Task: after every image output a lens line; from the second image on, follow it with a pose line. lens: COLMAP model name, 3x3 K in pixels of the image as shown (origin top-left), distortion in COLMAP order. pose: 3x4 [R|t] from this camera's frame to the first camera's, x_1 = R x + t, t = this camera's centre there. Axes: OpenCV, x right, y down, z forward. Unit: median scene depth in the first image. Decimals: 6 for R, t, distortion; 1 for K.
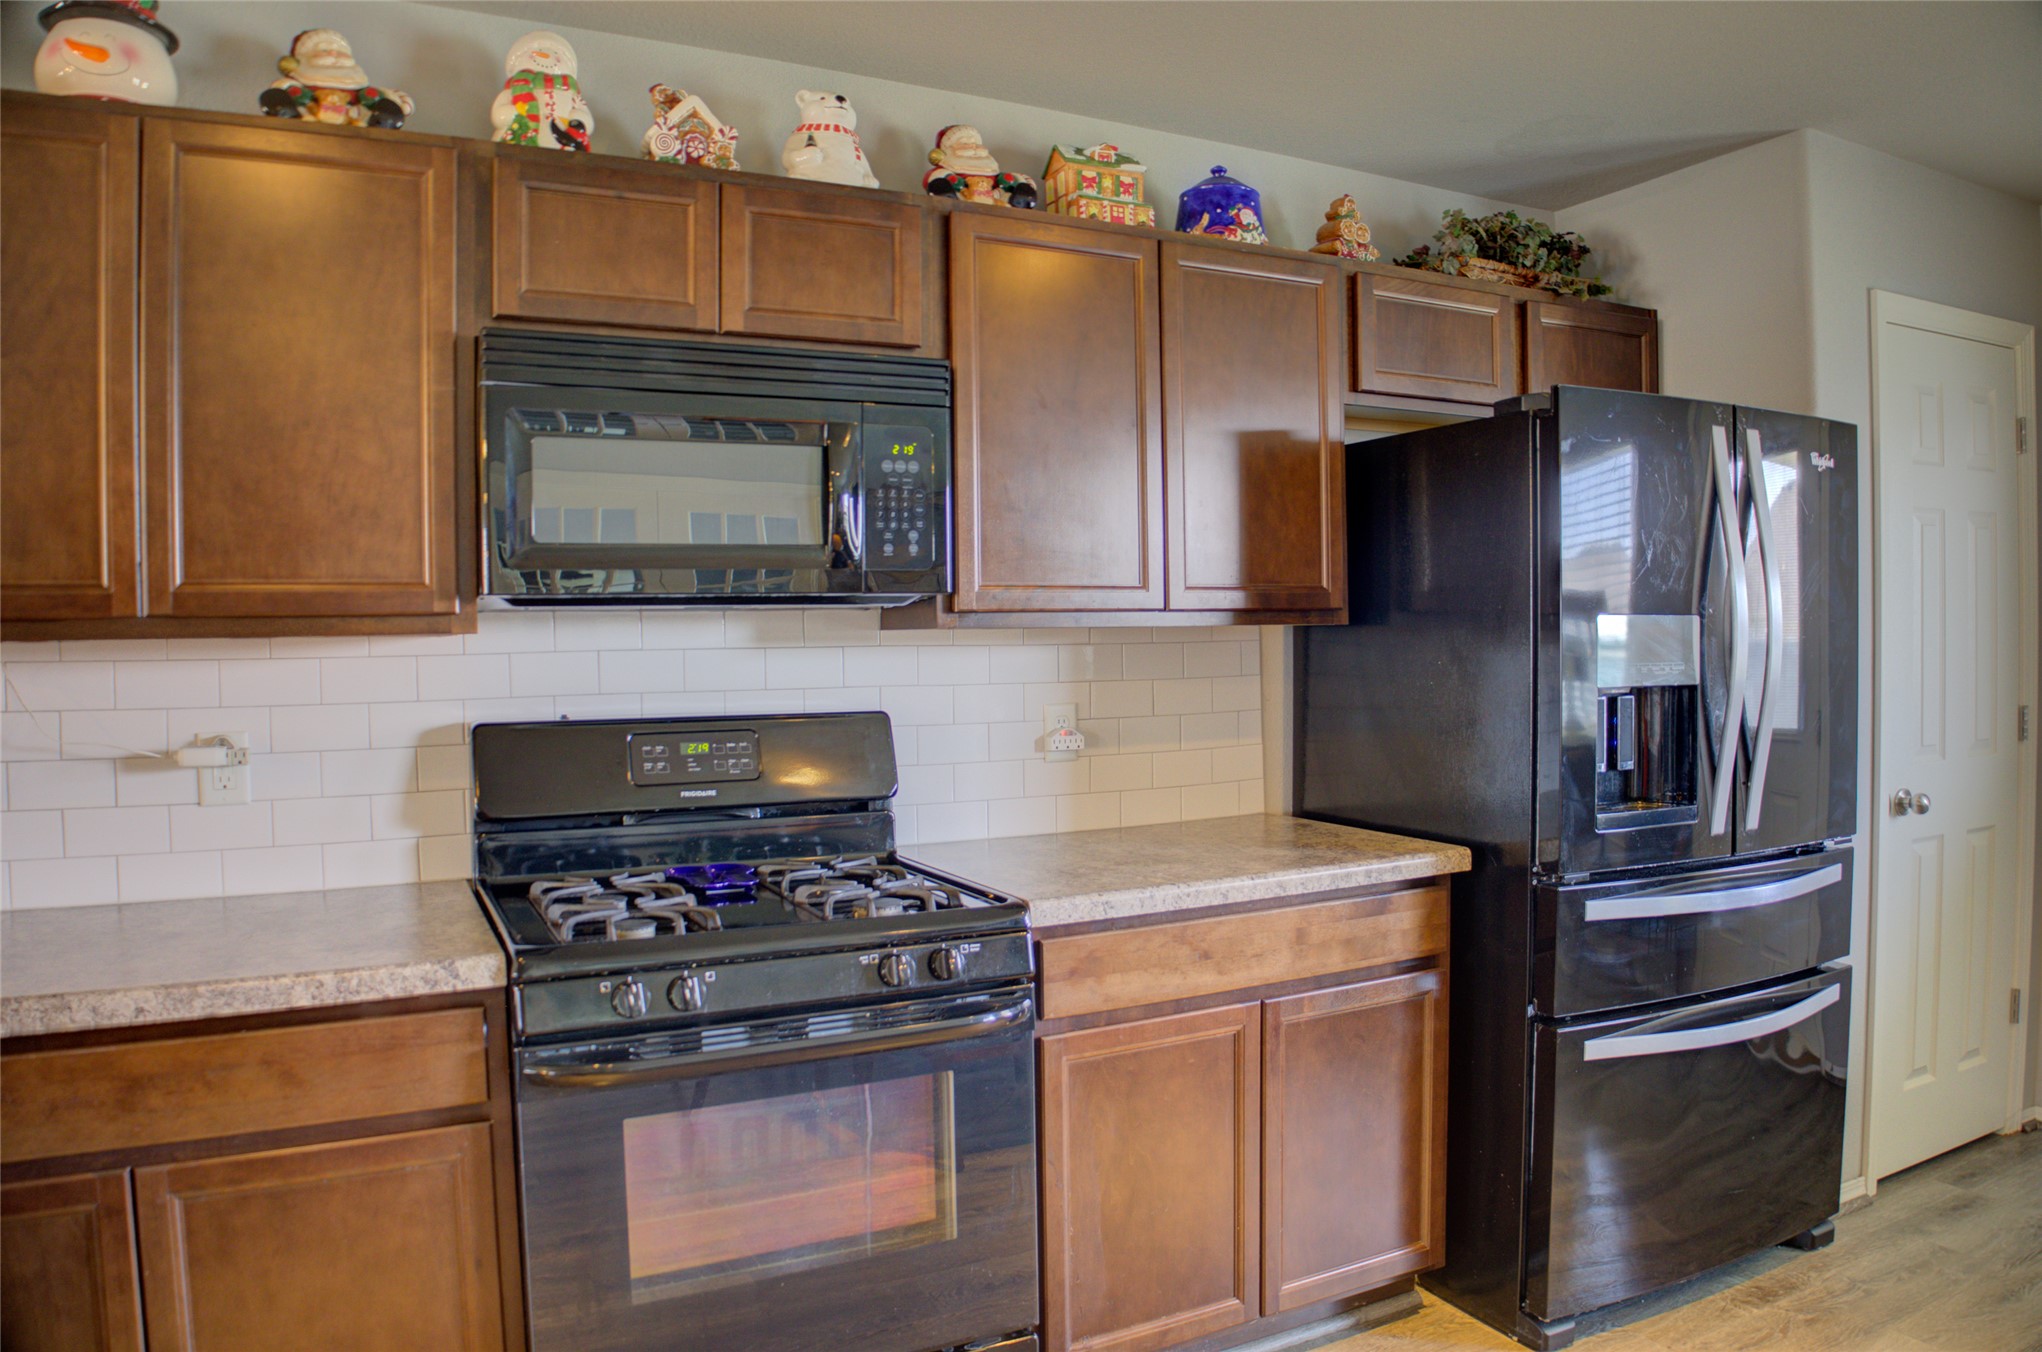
lens RADIAL K [[1385.9, 0, 1044.3], [0, 1385.9, 659.0], [0, 0, 1]] dist [-0.149844, 0.061860]
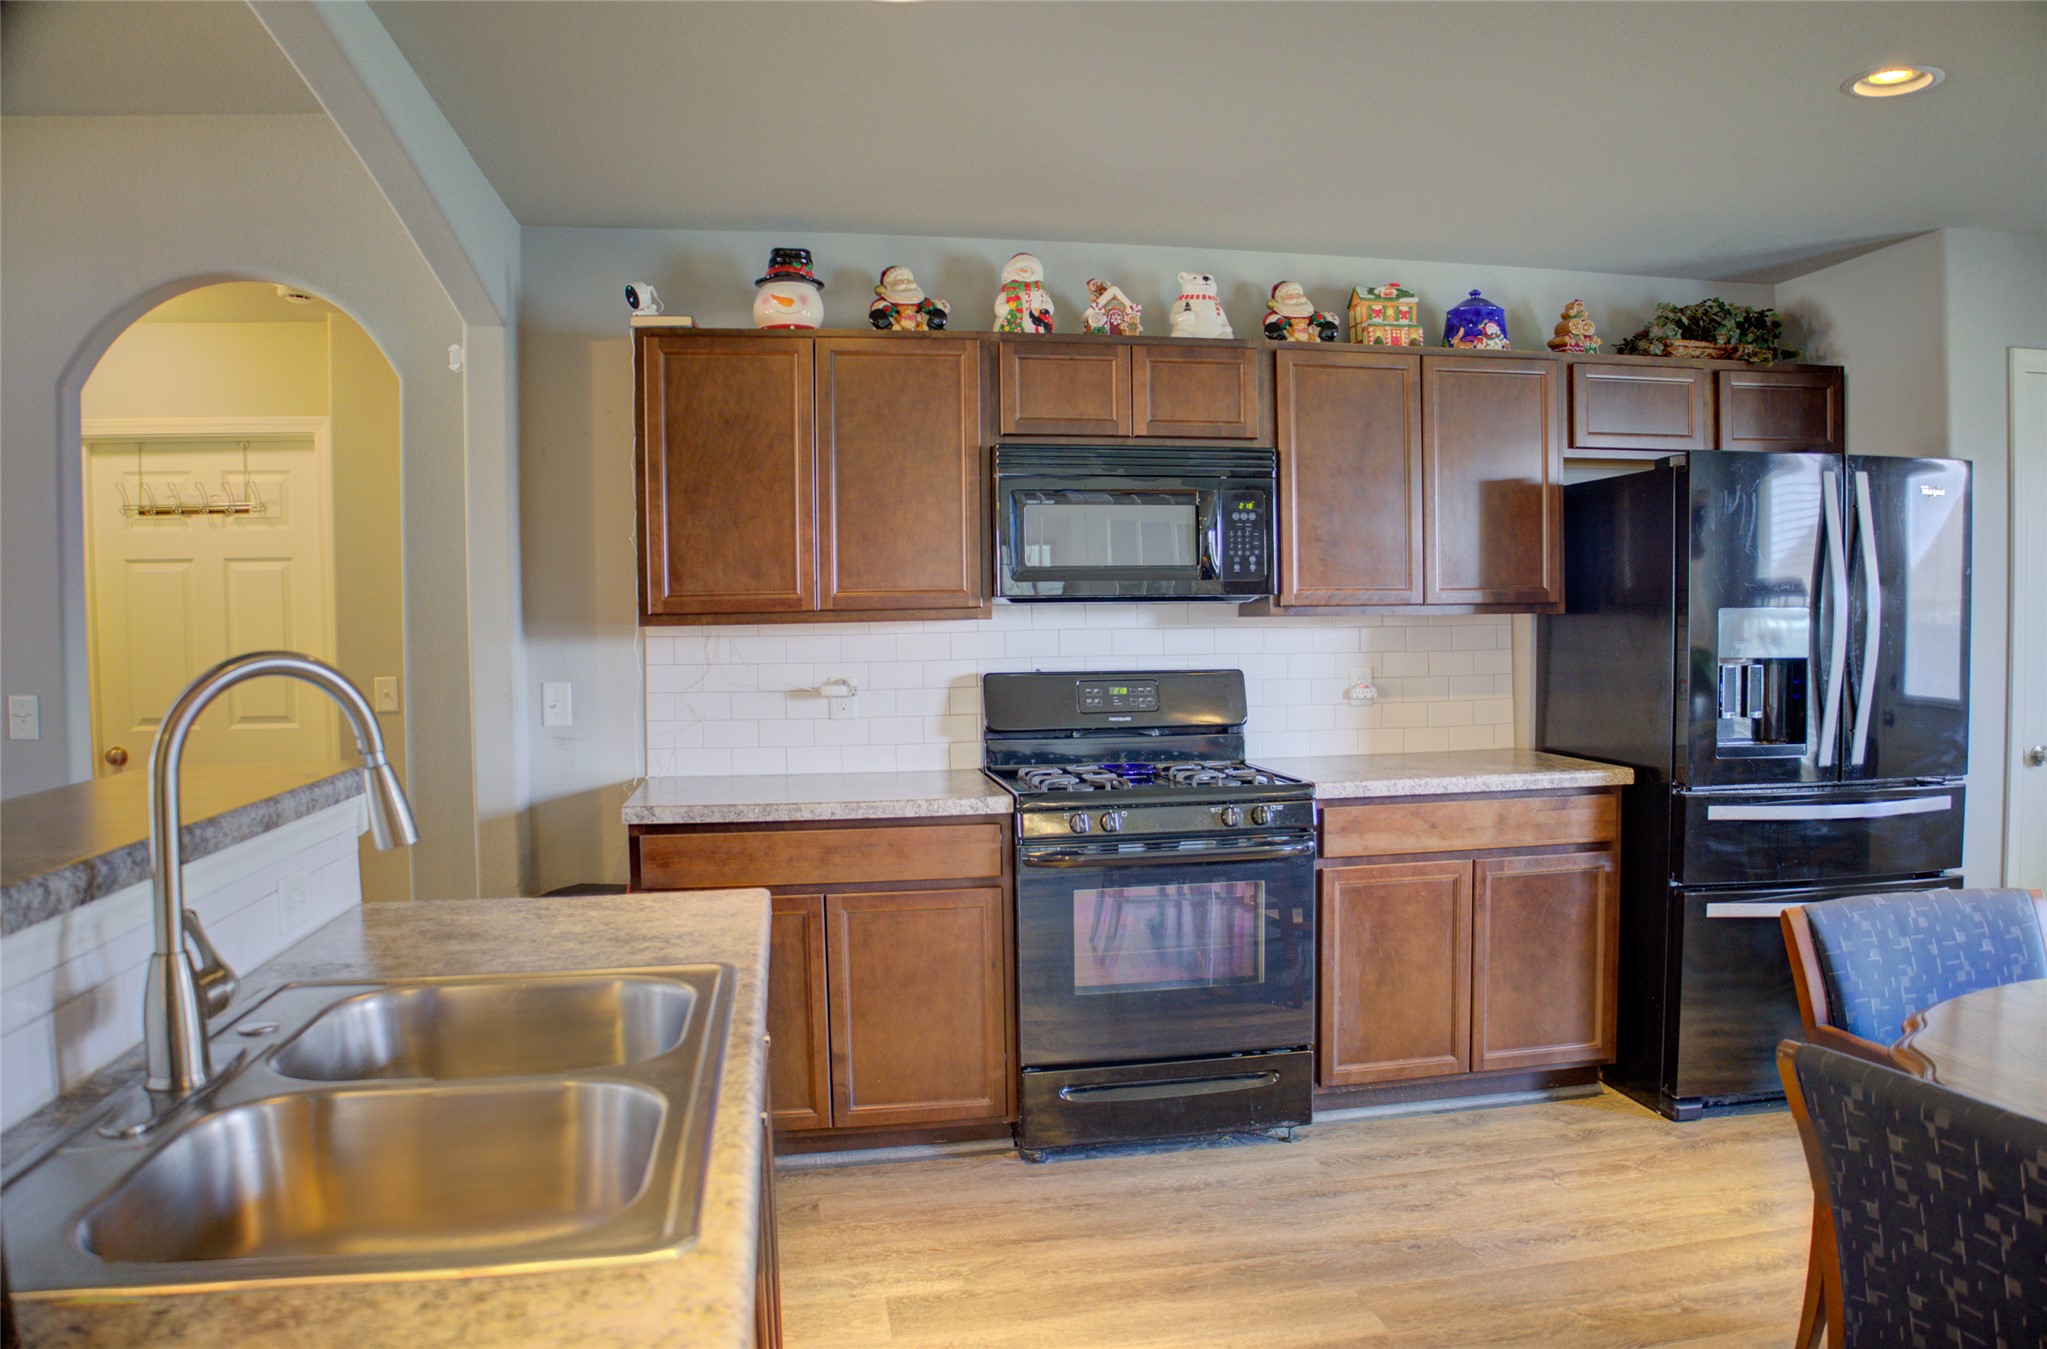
lens RADIAL K [[1404.7, 0, 1059.1], [0, 1404.7, 679.5], [0, 0, 1]] dist [-0.126390, 0.060783]
pose [[0.956888, 0.013029, -0.290164, 0.160035], [-0.004680, 0.999555, 0.029448, 0.003948], [0.290419, -0.026820, 0.956524, -0.607269]]
